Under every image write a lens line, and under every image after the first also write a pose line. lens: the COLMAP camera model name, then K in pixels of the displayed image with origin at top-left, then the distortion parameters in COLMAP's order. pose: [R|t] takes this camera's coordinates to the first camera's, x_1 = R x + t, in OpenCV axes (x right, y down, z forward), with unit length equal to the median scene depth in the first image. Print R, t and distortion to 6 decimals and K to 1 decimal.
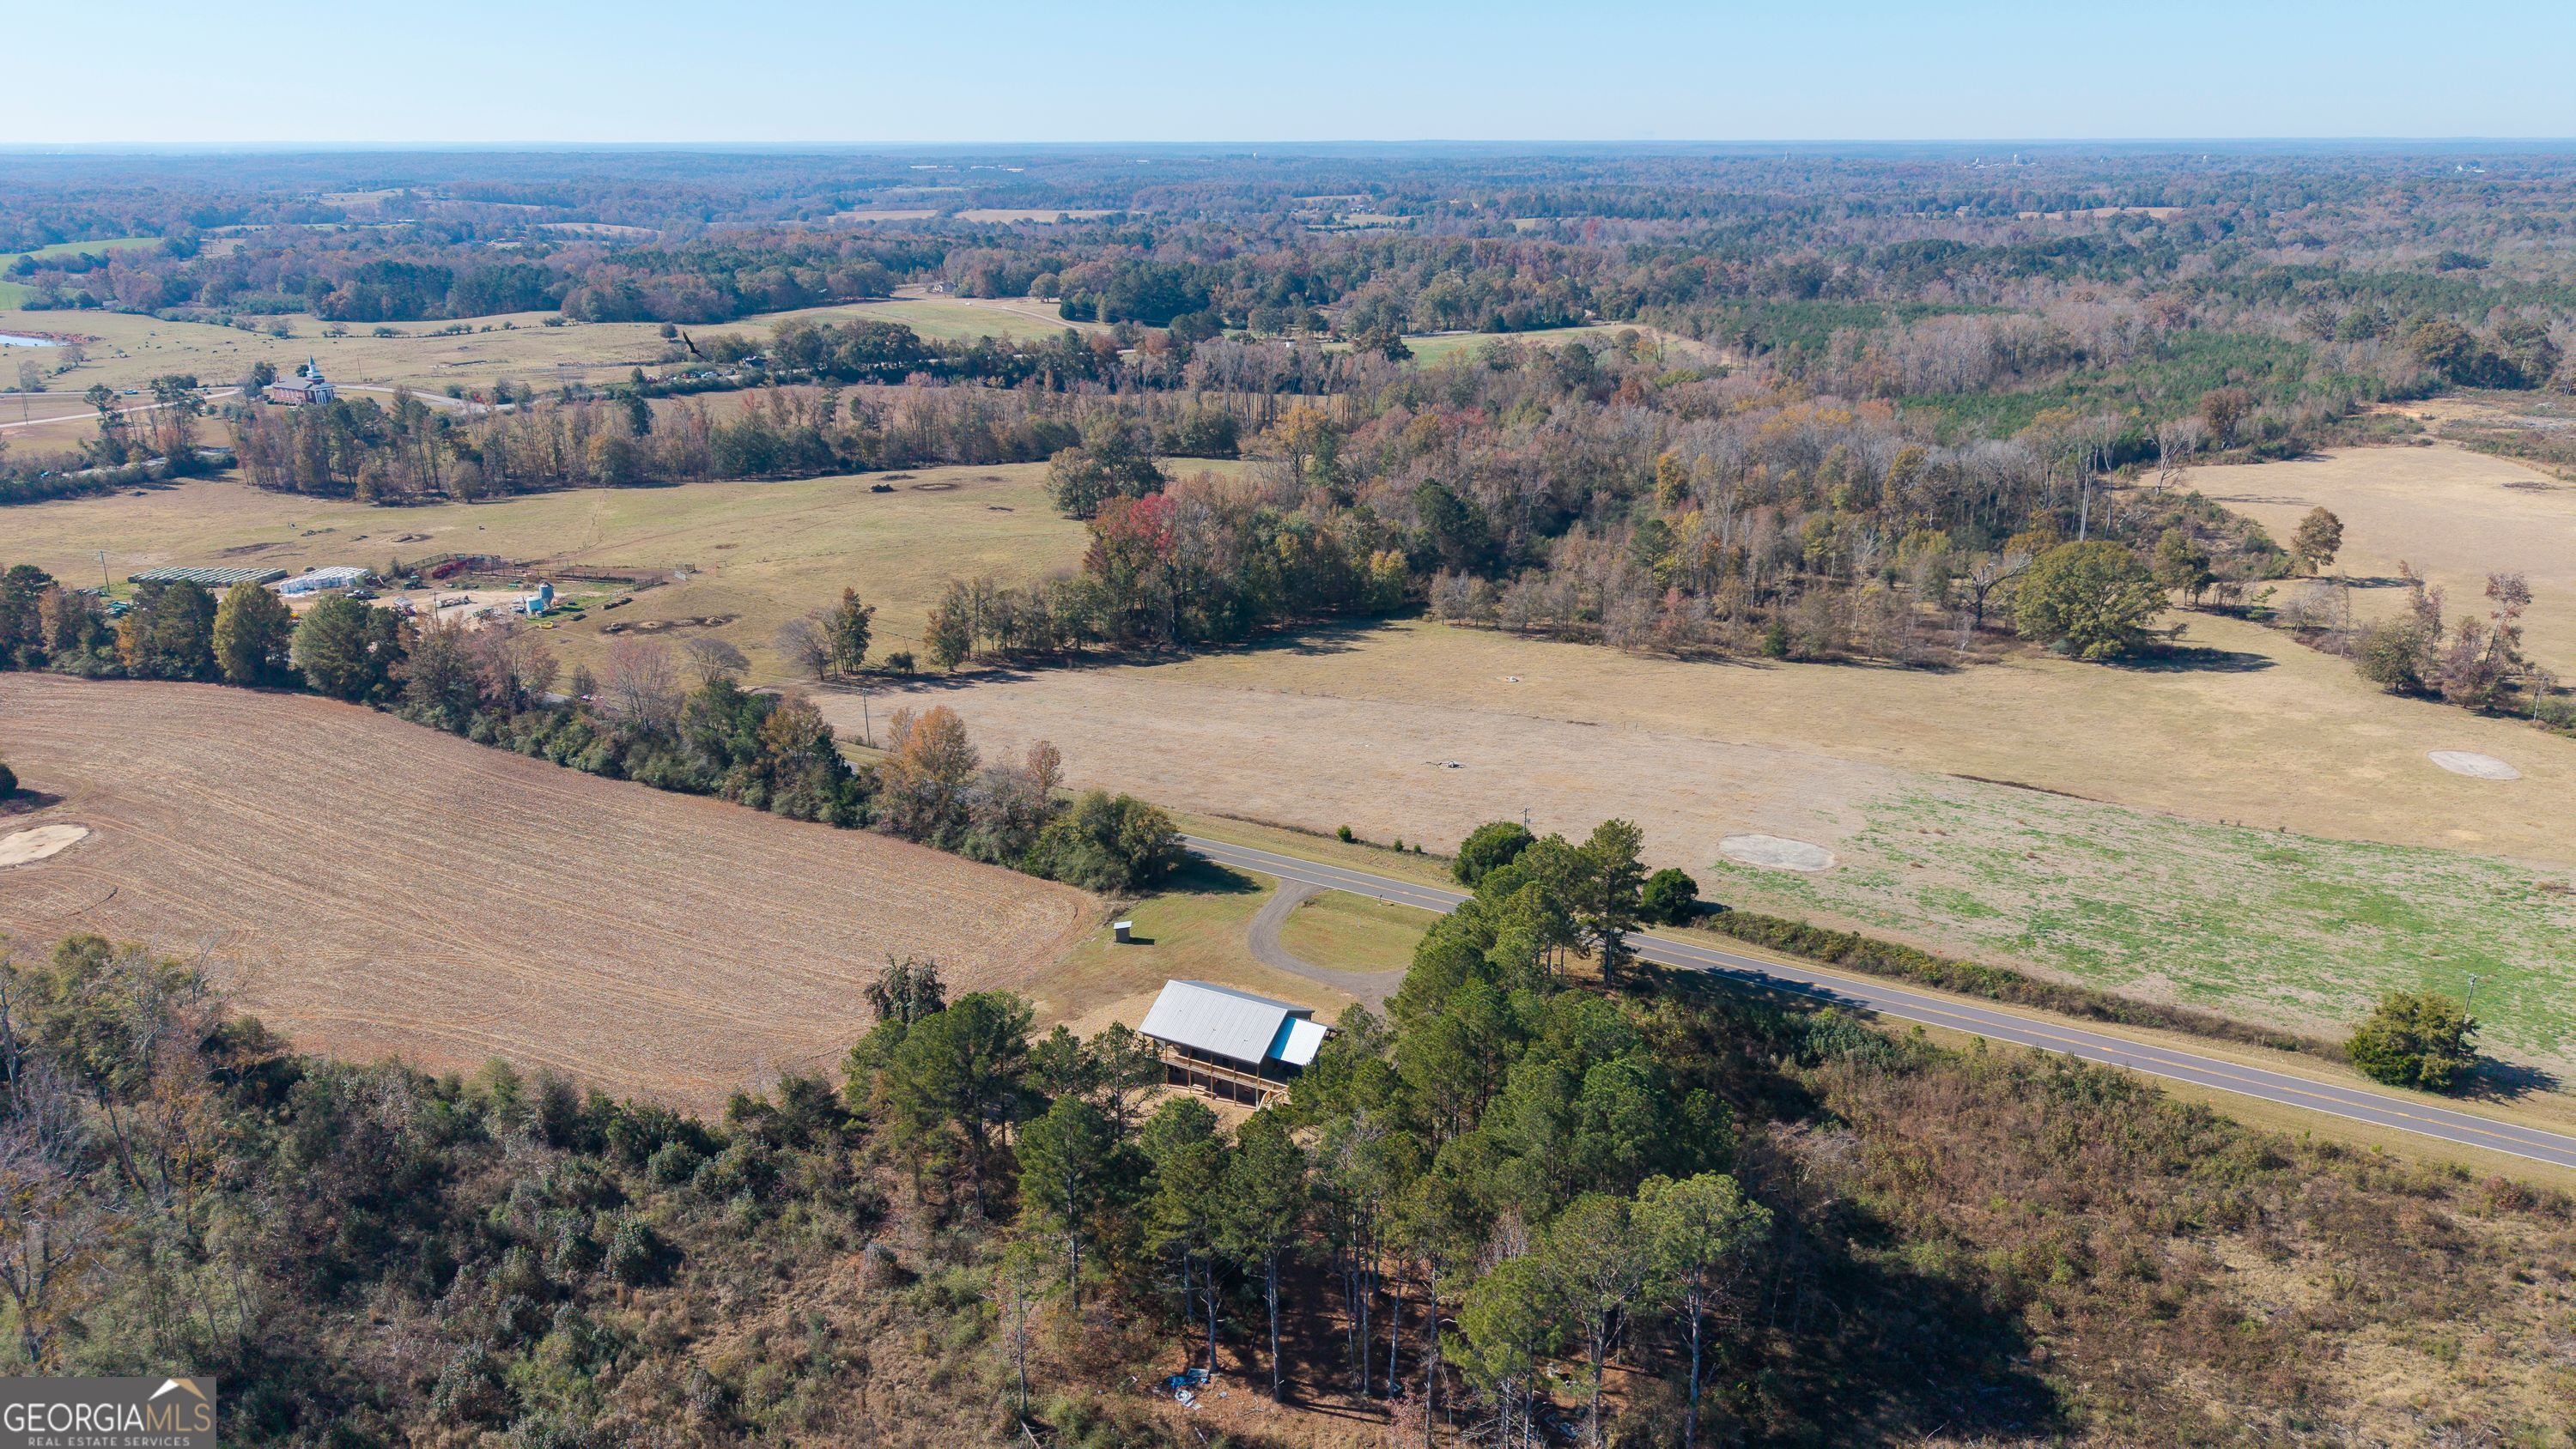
lens RADIAL K [[1714.6, 0, 1281.6], [0, 1714.6, 721.1], [0, 0, 1]] dist [0.030560, -0.038233]
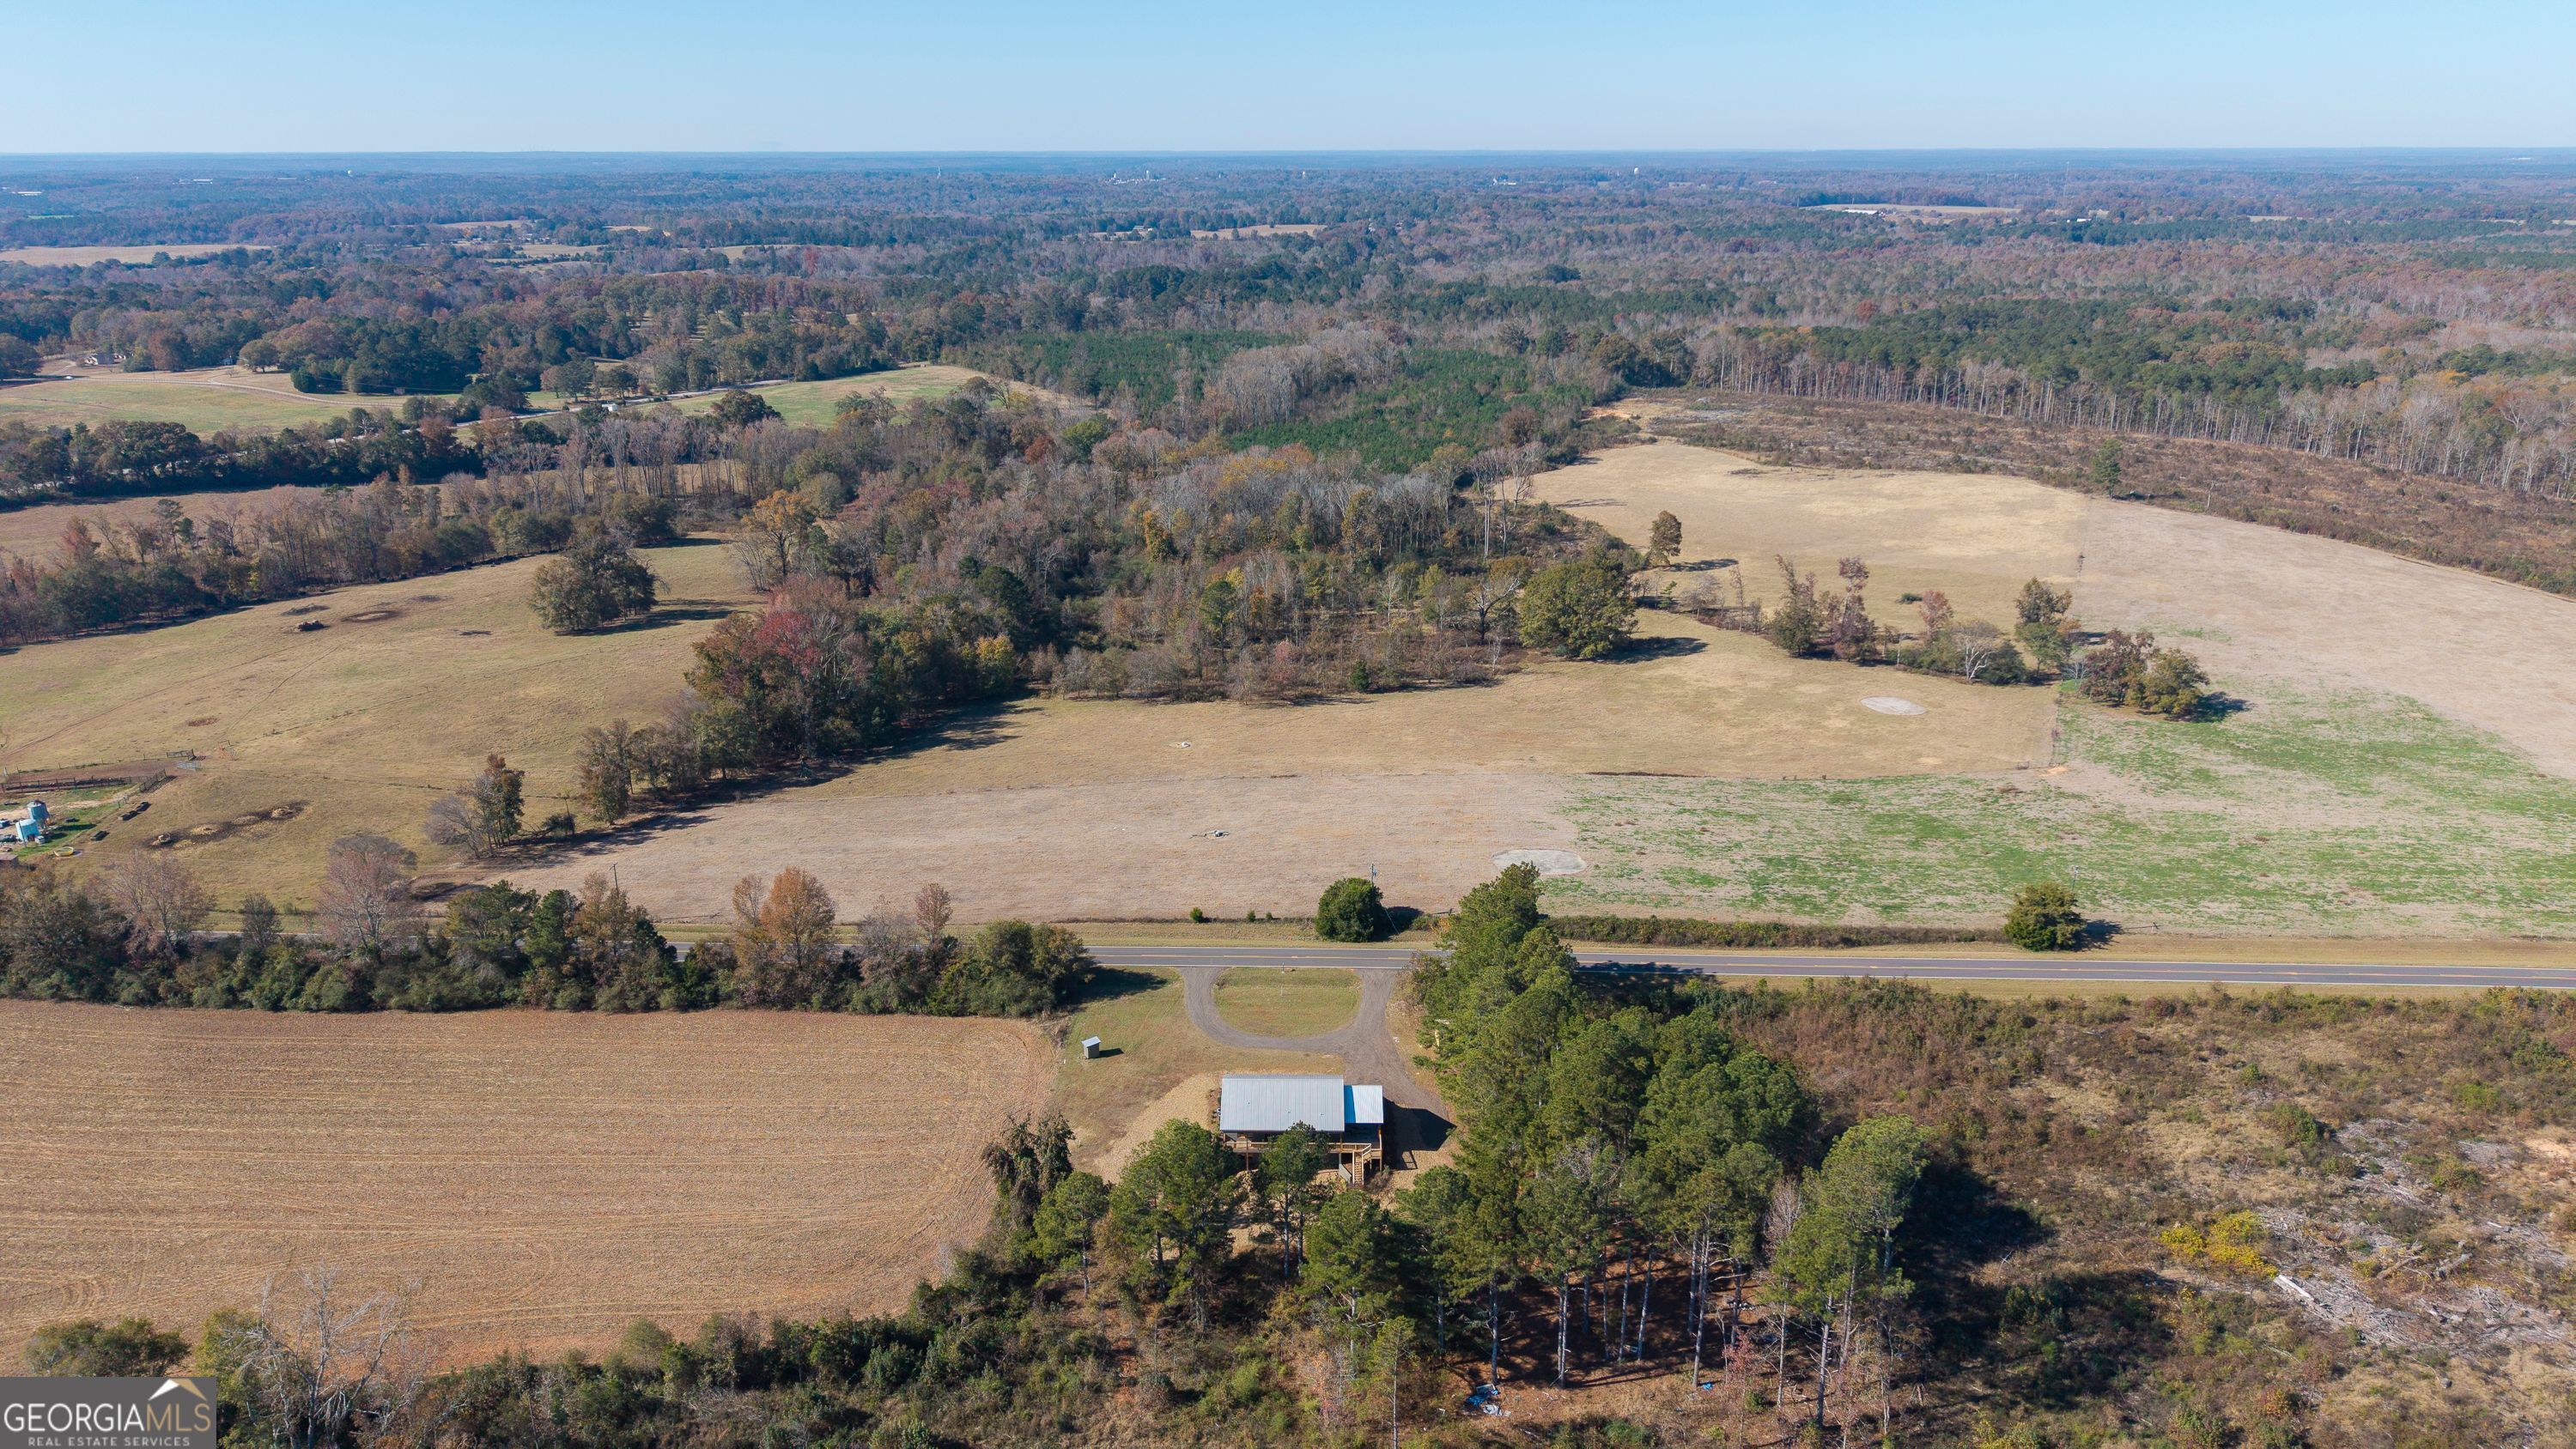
lens RADIAL K [[1714.6, 0, 1281.0], [0, 1714.6, 739.0], [0, 0, 1]] dist [0.030560, -0.038233]
pose [[0.889760, -0.148140, 0.431720, -0.386712], [0.146192, 0.988530, 0.037905, -0.083371], [-0.432384, 0.029388, 0.901211, -0.019760]]
